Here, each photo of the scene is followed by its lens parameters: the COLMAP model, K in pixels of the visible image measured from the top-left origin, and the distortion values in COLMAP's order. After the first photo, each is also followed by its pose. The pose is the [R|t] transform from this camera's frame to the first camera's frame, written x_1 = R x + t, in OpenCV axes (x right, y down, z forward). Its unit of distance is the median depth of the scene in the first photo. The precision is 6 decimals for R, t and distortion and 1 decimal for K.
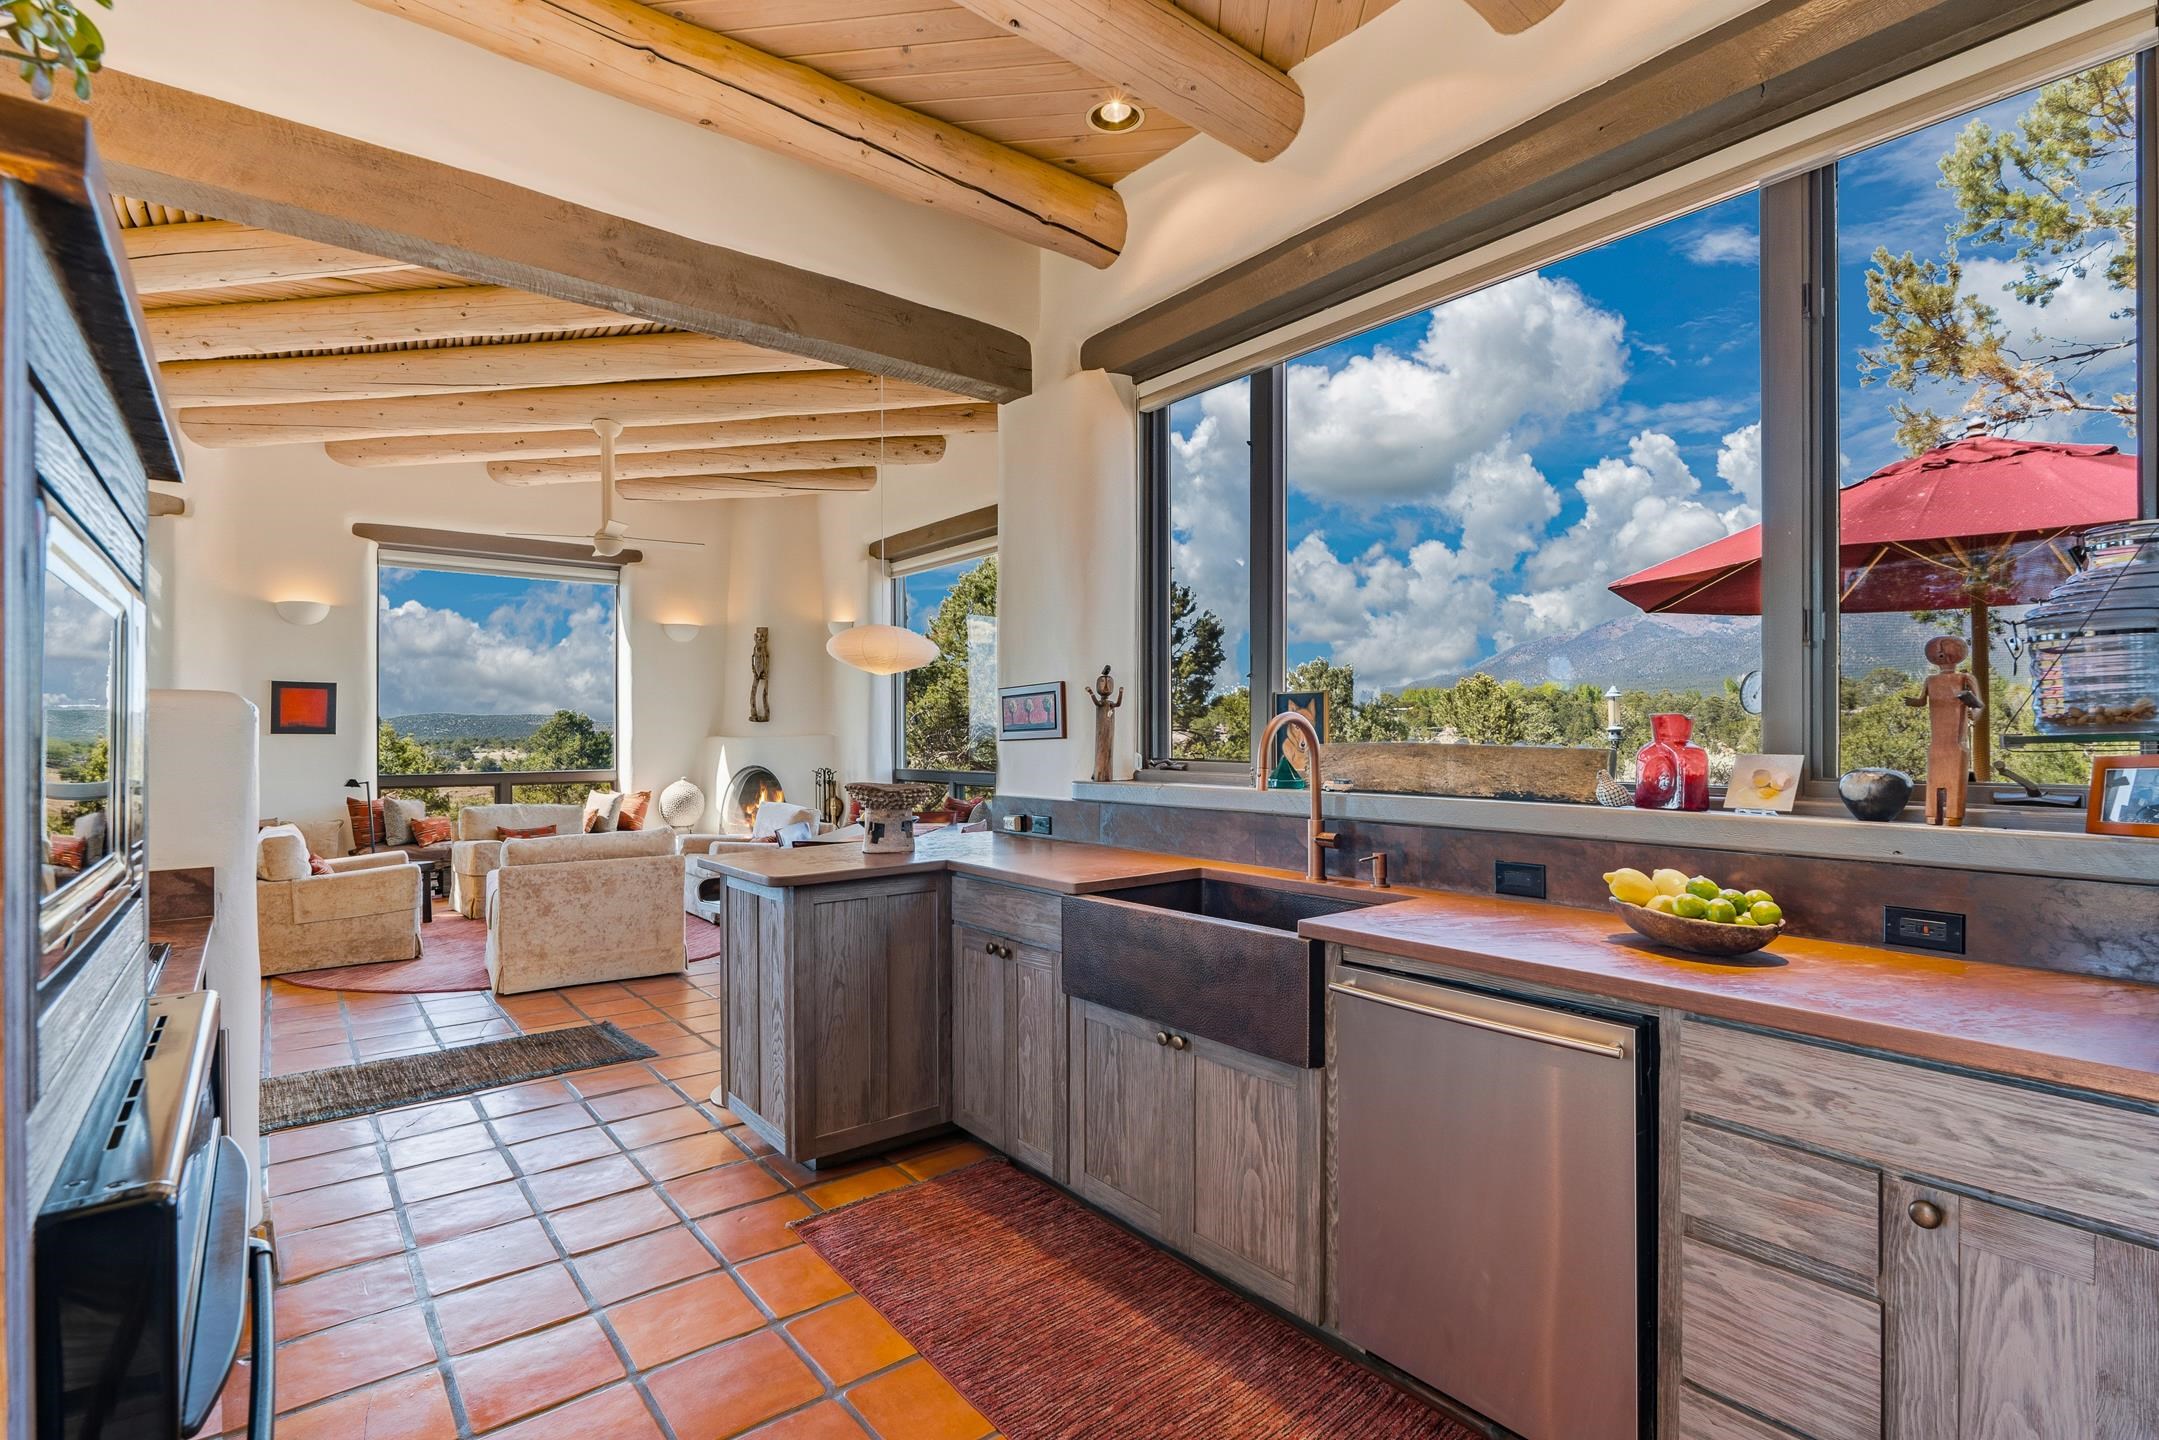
lens RADIAL K [[1014.0, 0, 1081.9], [0, 1014.0, 733.5], [0, 0, 1]] dist [-0.007711, 0.001161]
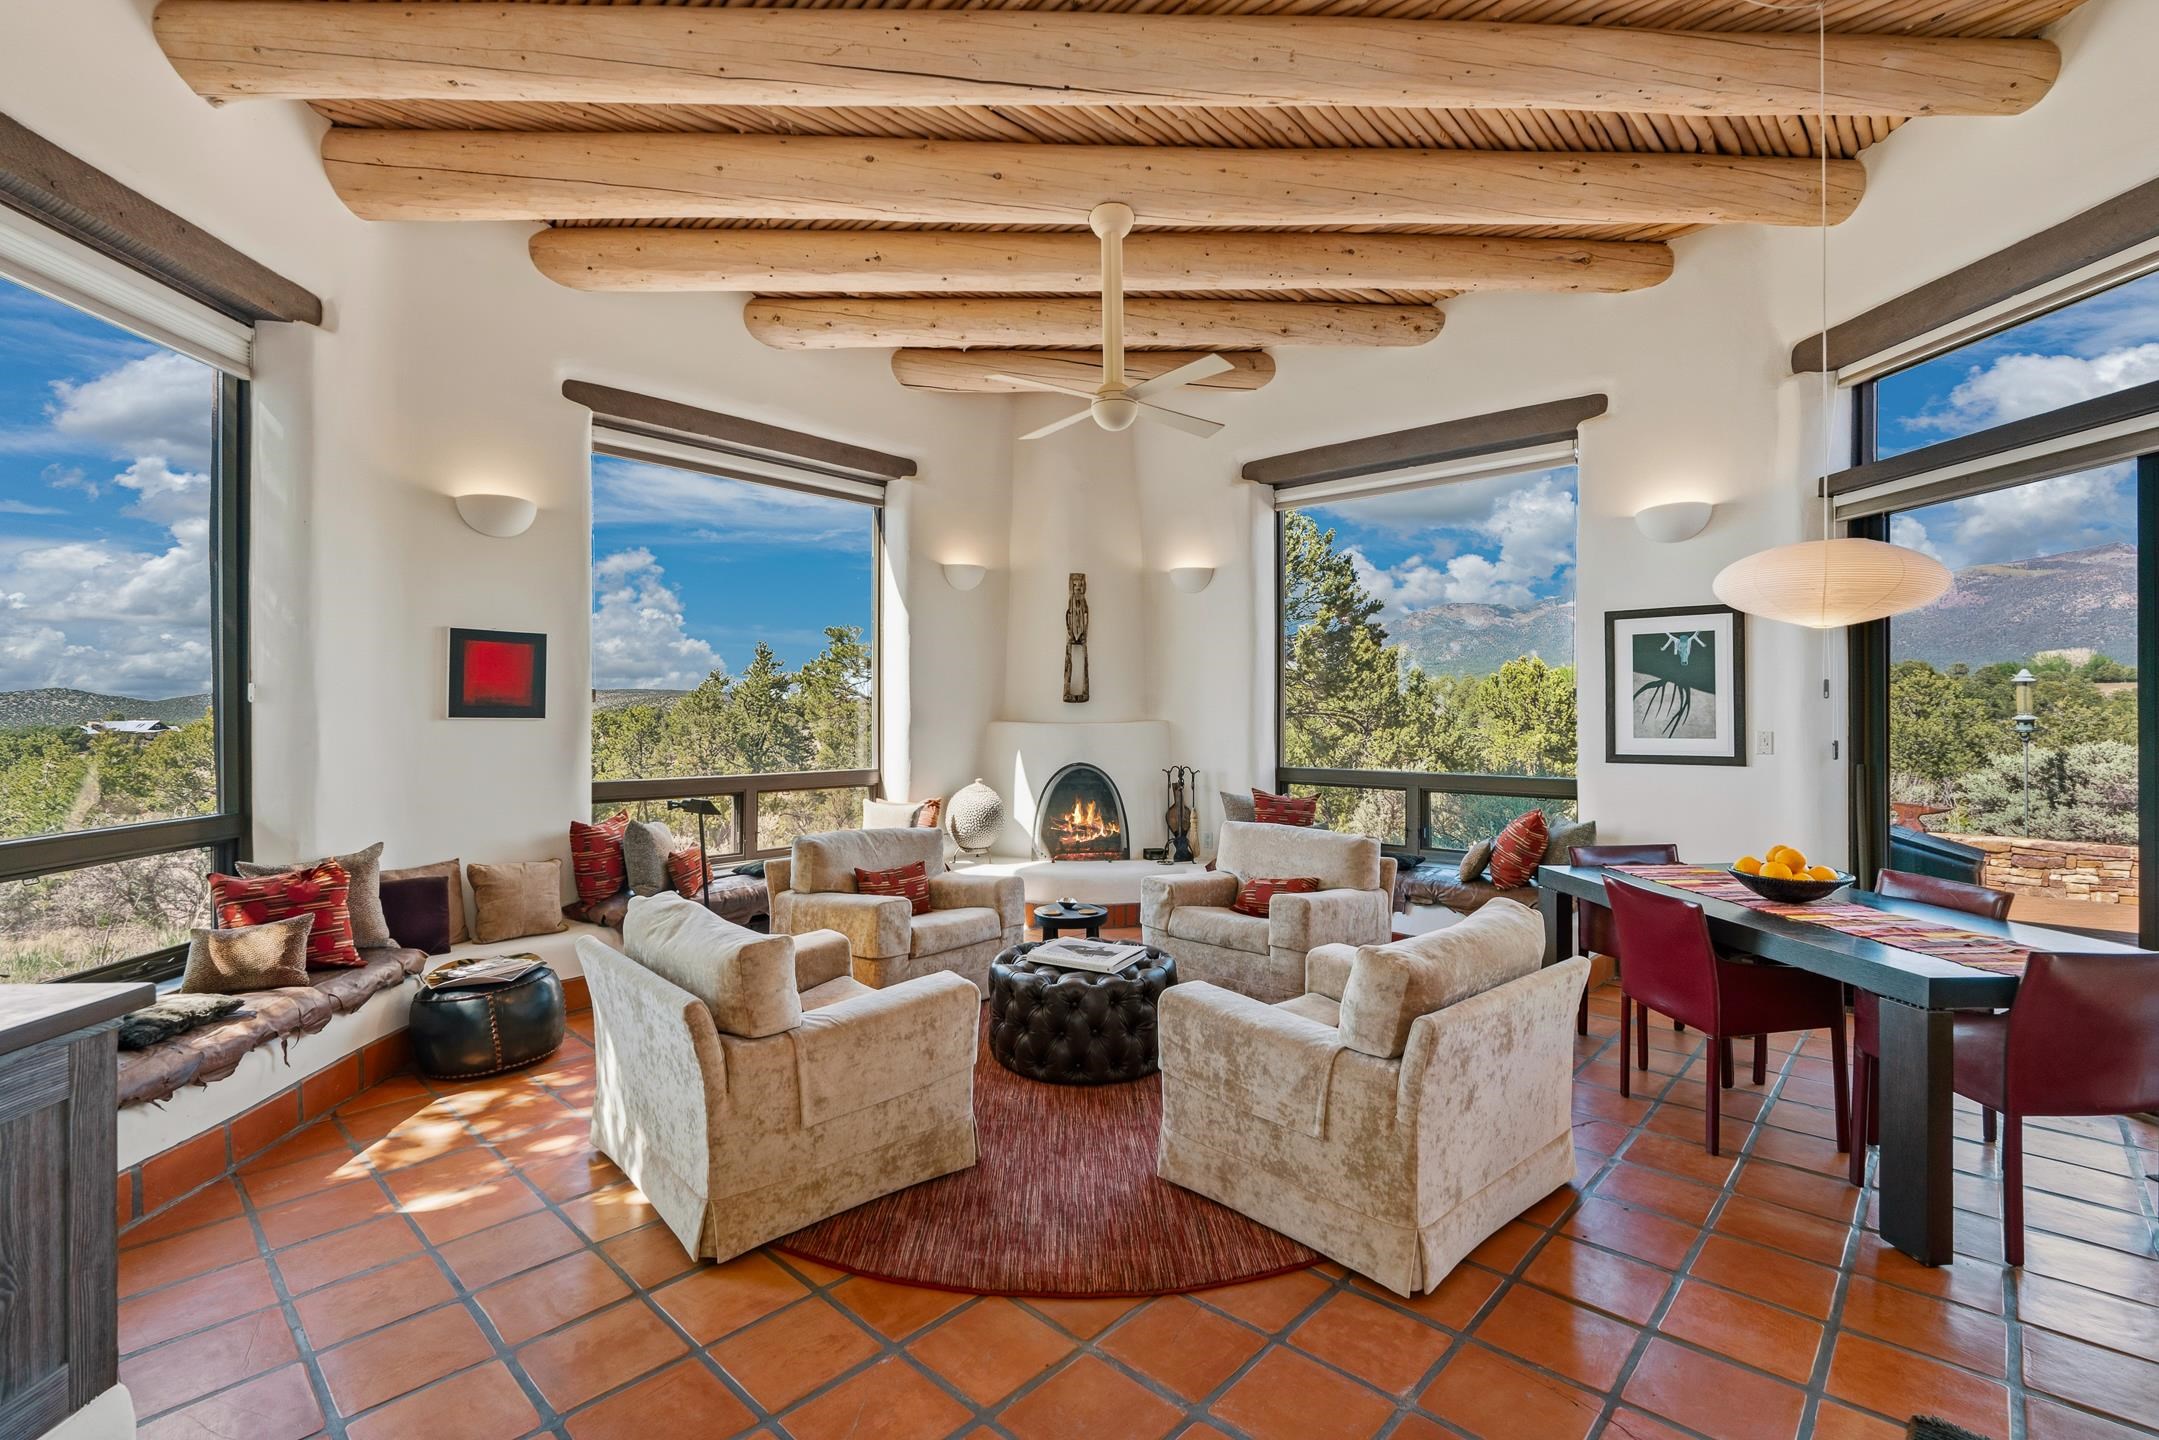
lens RADIAL K [[969.9, 0, 1072.4], [0, 969.9, 703.2], [0, 0, 1]] dist [-0.006844, 0.000844]
pose [[0.989384, 0.008058, 0.145098, -0.466004], [-0.006341, 0.999904, -0.012292, -0.002598], [-0.145183, 0.011241, 0.989341, 0.345145]]
